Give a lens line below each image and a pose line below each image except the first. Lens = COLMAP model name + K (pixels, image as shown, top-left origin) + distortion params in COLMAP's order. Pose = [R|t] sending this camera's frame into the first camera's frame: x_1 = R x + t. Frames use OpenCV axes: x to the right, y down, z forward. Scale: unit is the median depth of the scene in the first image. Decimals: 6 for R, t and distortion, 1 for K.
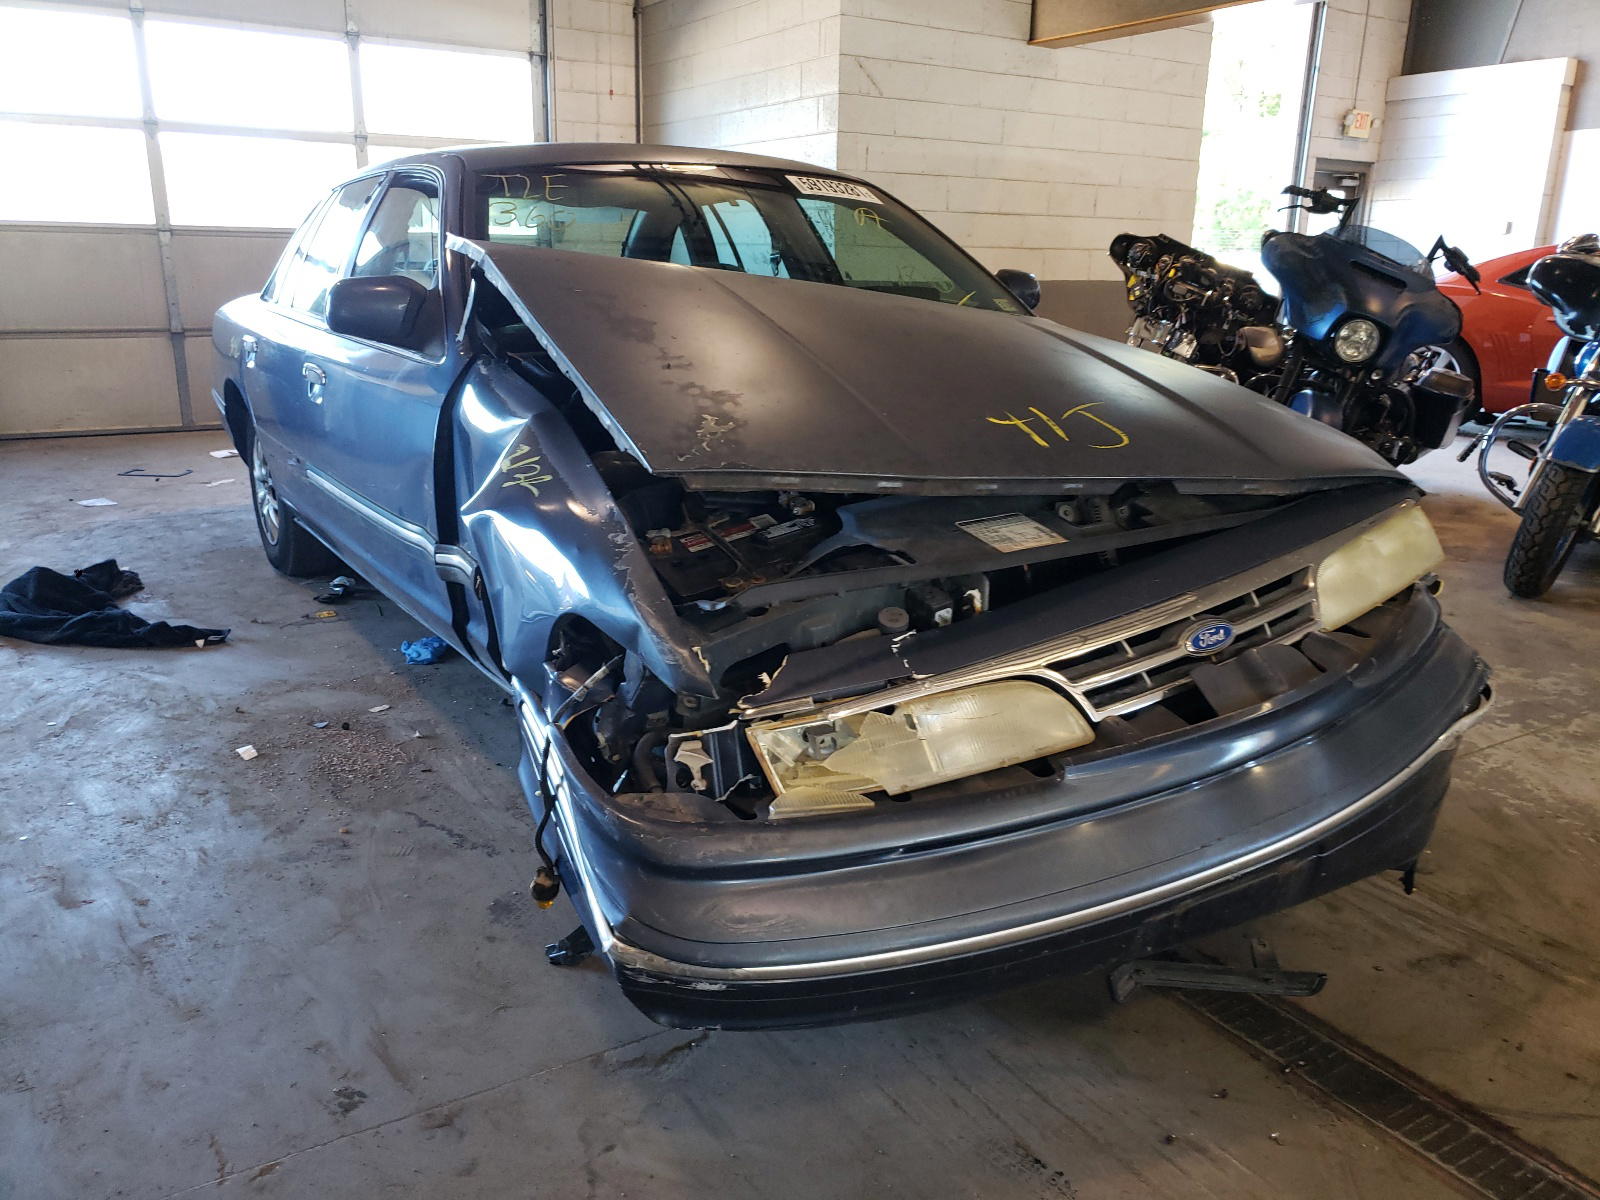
lens RADIAL K [[1265.2, 0, 800.0], [0, 1265.2, 600.0], [0, 0, 1]] dist [-0.006508, 0.038558]
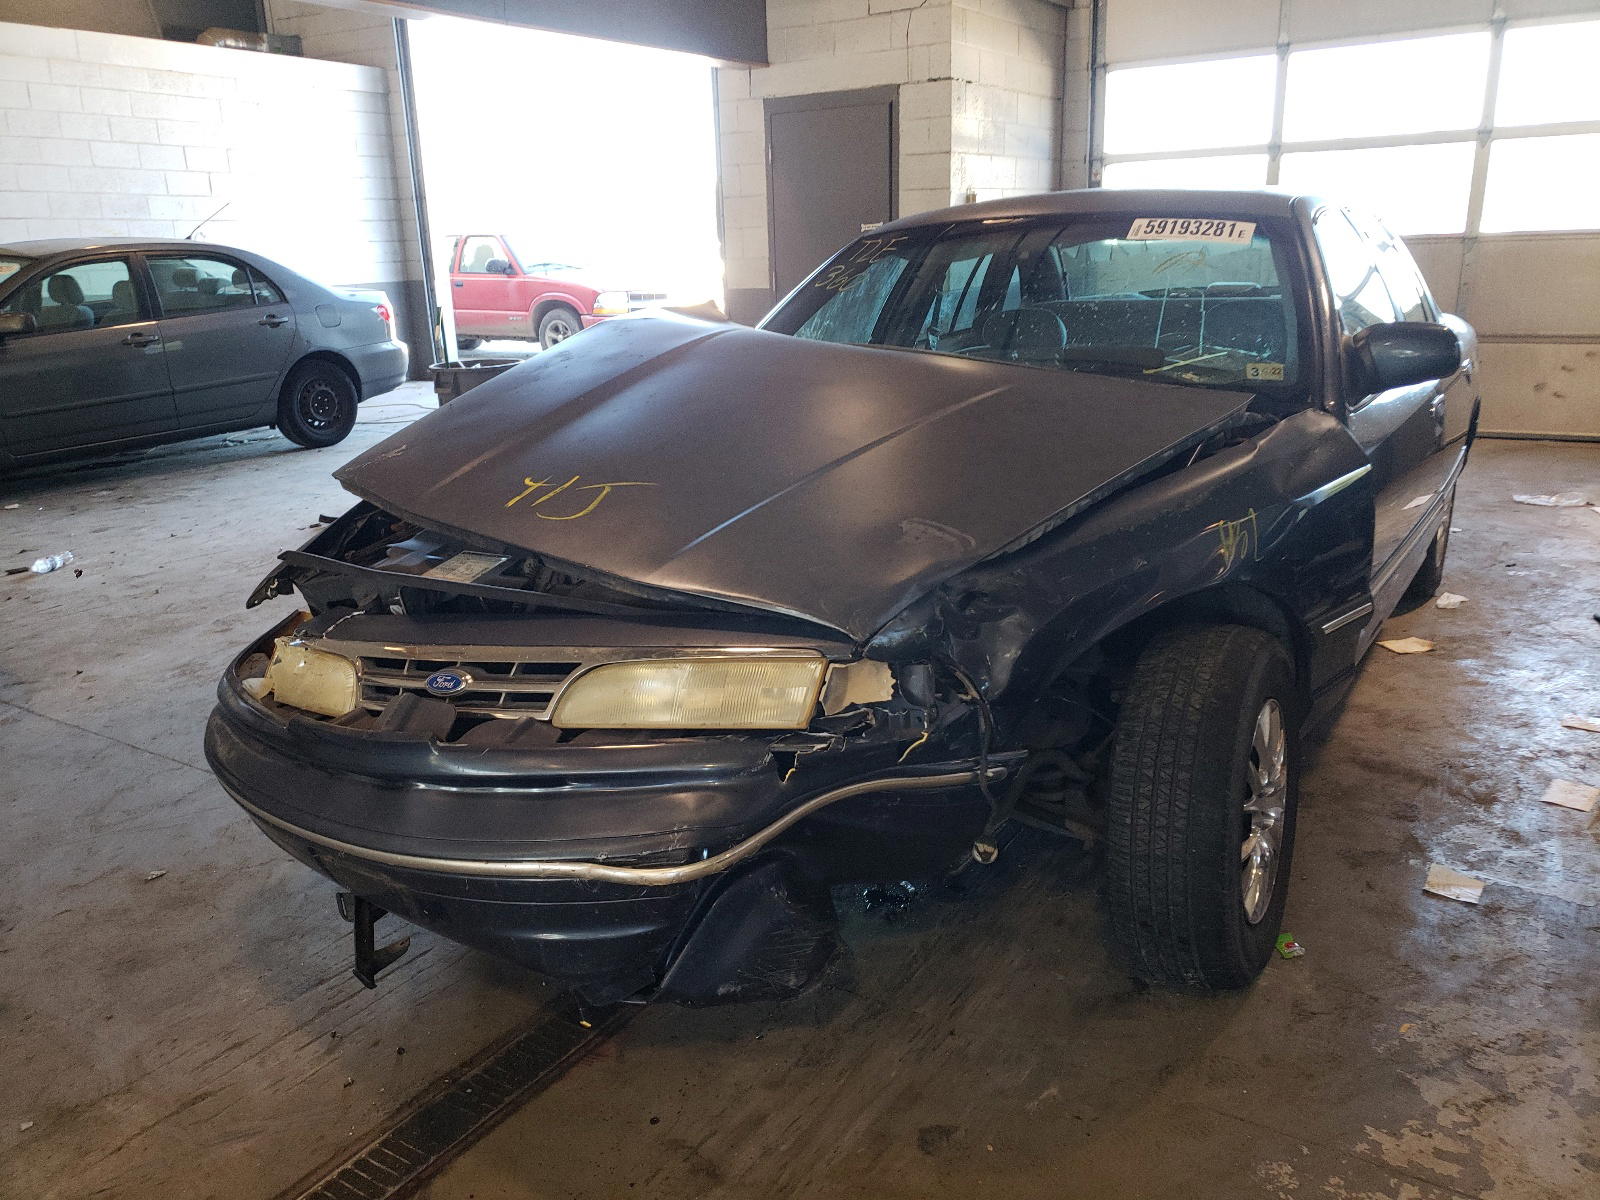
lens RADIAL K [[1265.2, 0, 800.0], [0, 1265.2, 600.0], [0, 0, 1]] dist [-0.006508, 0.038558]
pose [[0.426723, 0.220753, -0.877027, 1.367026], [-0.205284, 0.968082, 0.143790, -0.260348], [0.880776, 0.118681, 0.458420, 0.686465]]
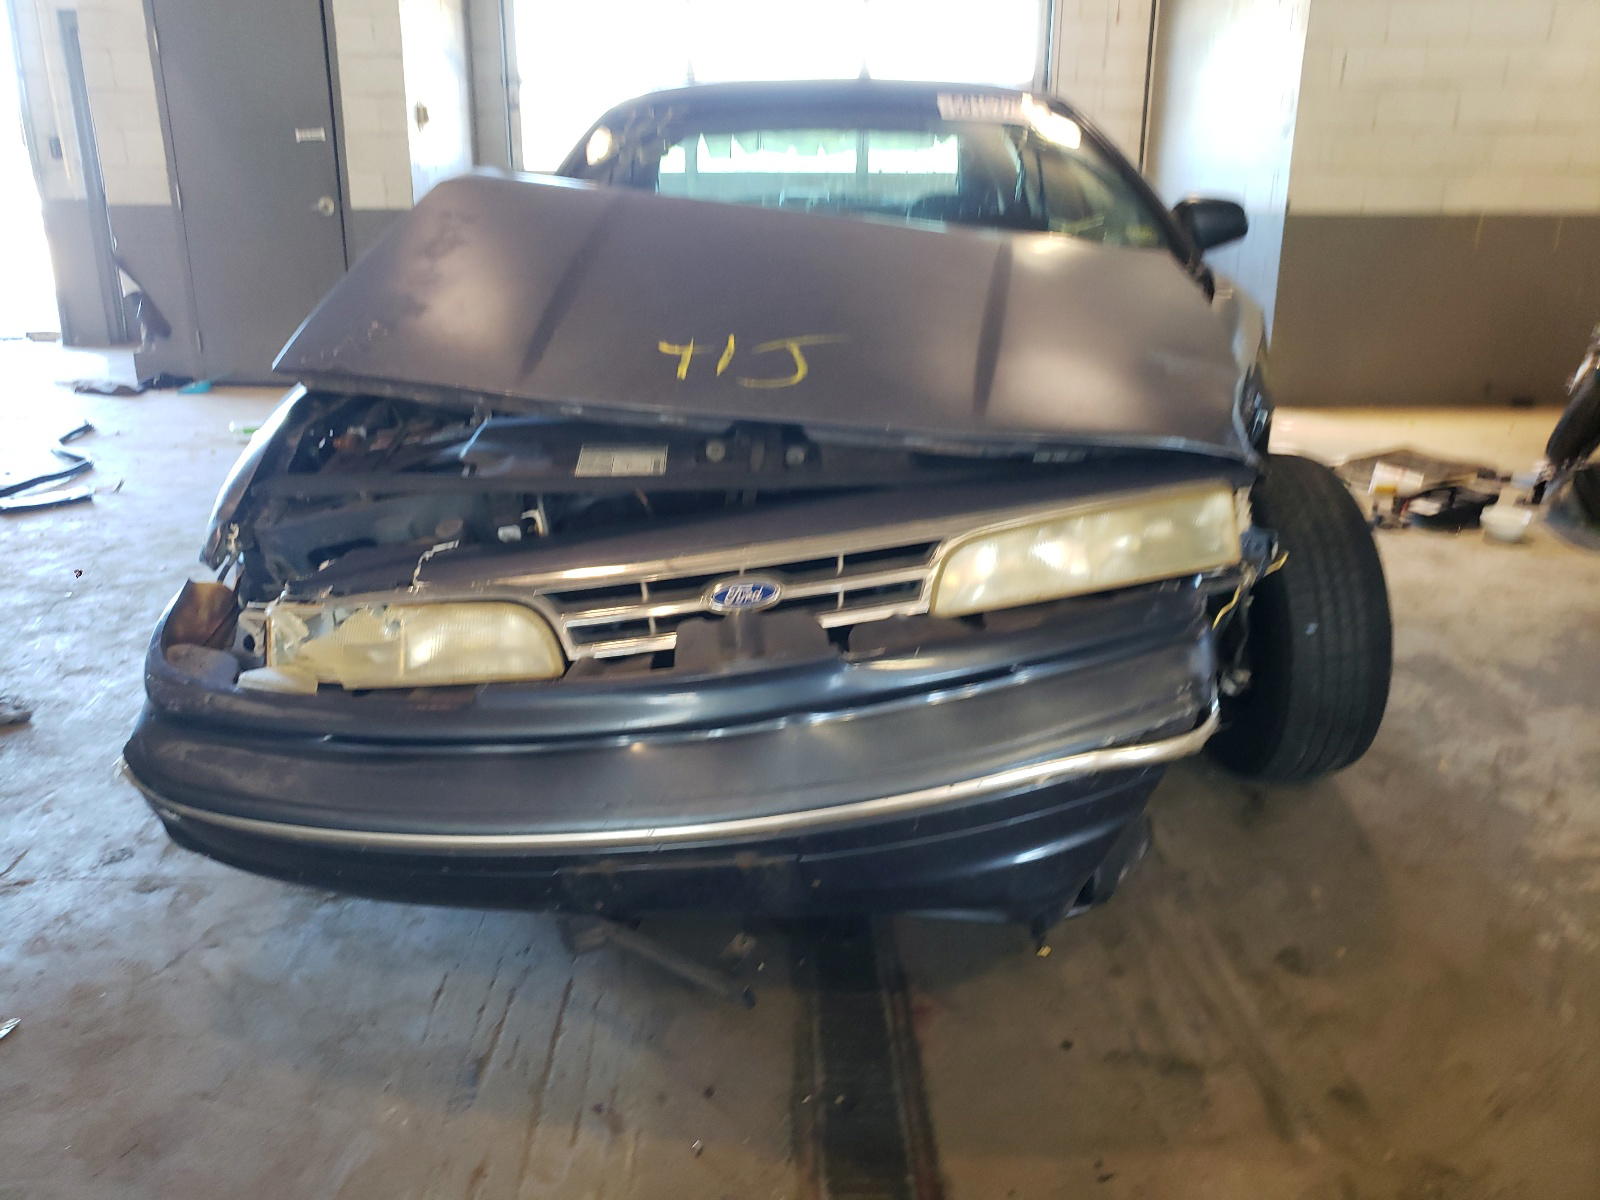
lens RADIAL K [[1240.5, 0, 760.7], [0, 1240.5, 597.7], [0, 0, 1]] dist [0.082441, -0.120239]
pose [[0.846850, 0.146130, -0.511362, 0.728359], [-0.123126, 0.989258, 0.078790, -0.037009], [0.517383, -0.003761, 0.855746, 0.230149]]
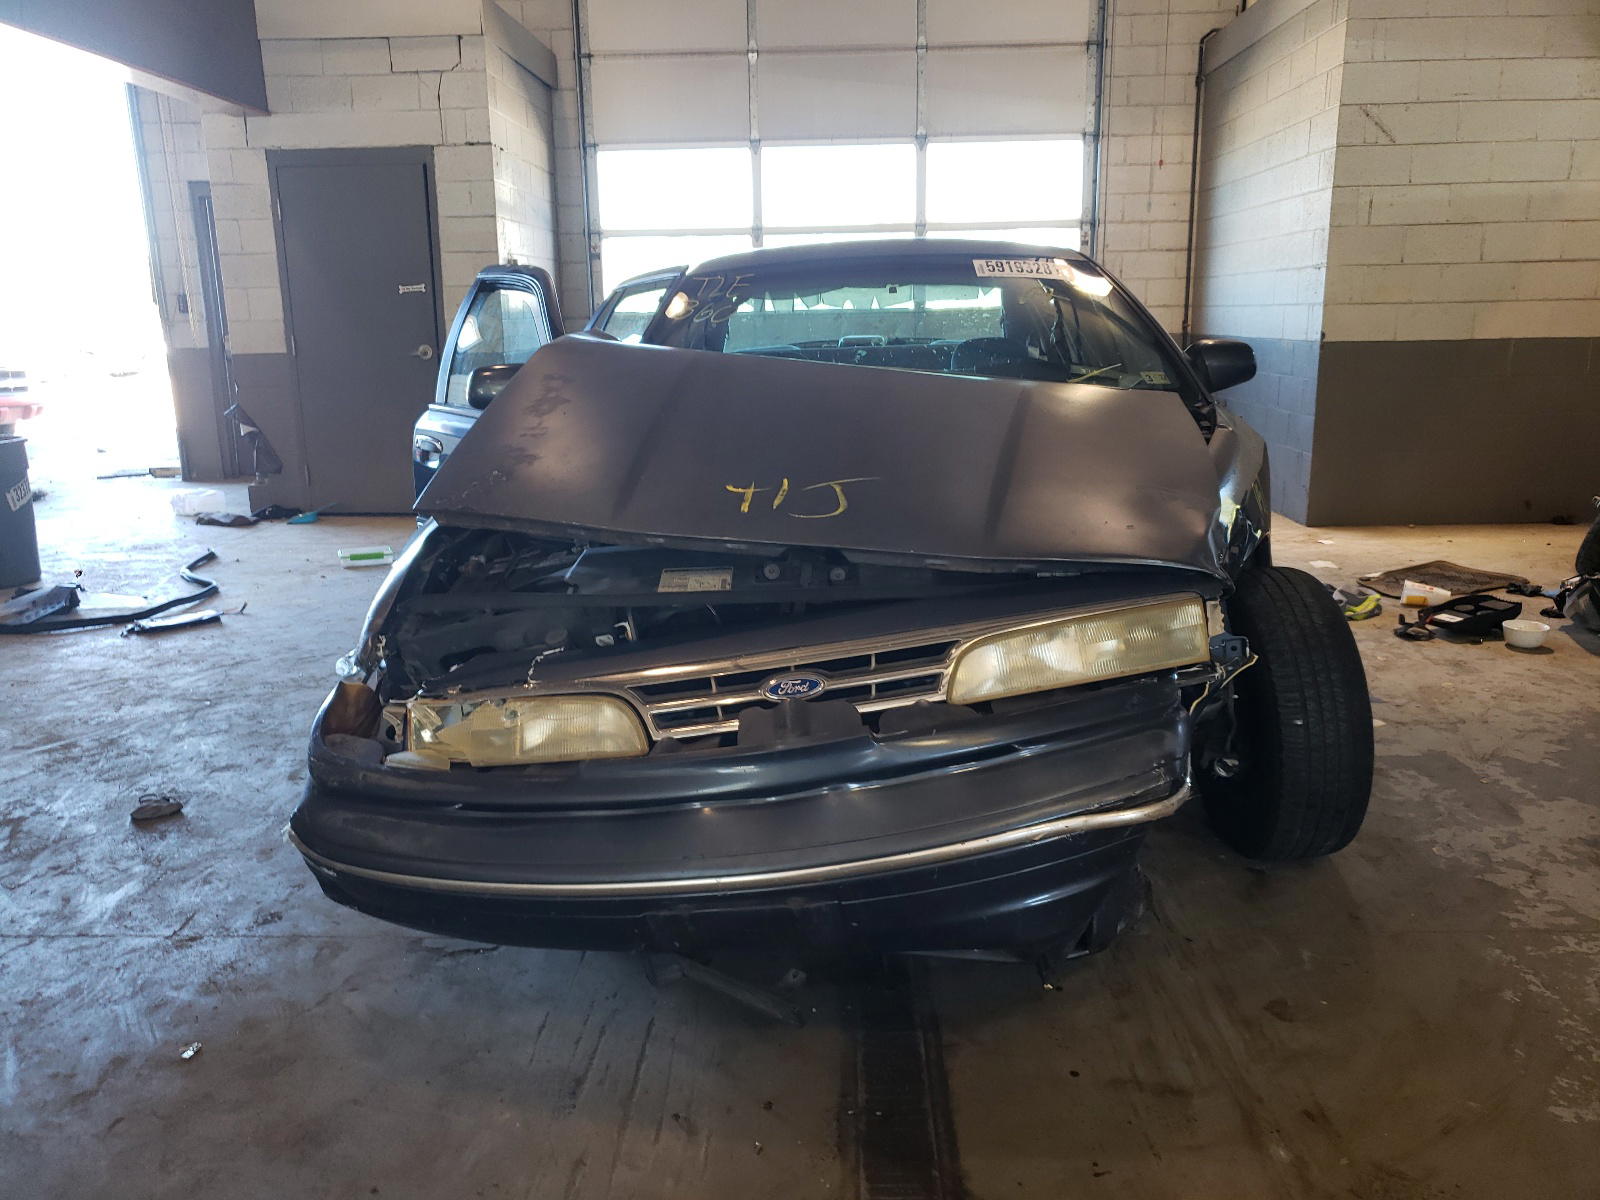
lens RADIAL K [[1265.2, 0, 800.0], [0, 1265.2, 600.0], [0, 0, 1]] dist [-0.006508, 0.038558]
pose [[0.834051, 0.091179, -0.544100, 0.855895], [-0.115183, 0.993293, -0.010110, -0.033820], [0.539529, 0.071103, 0.838959, 0.061062]]
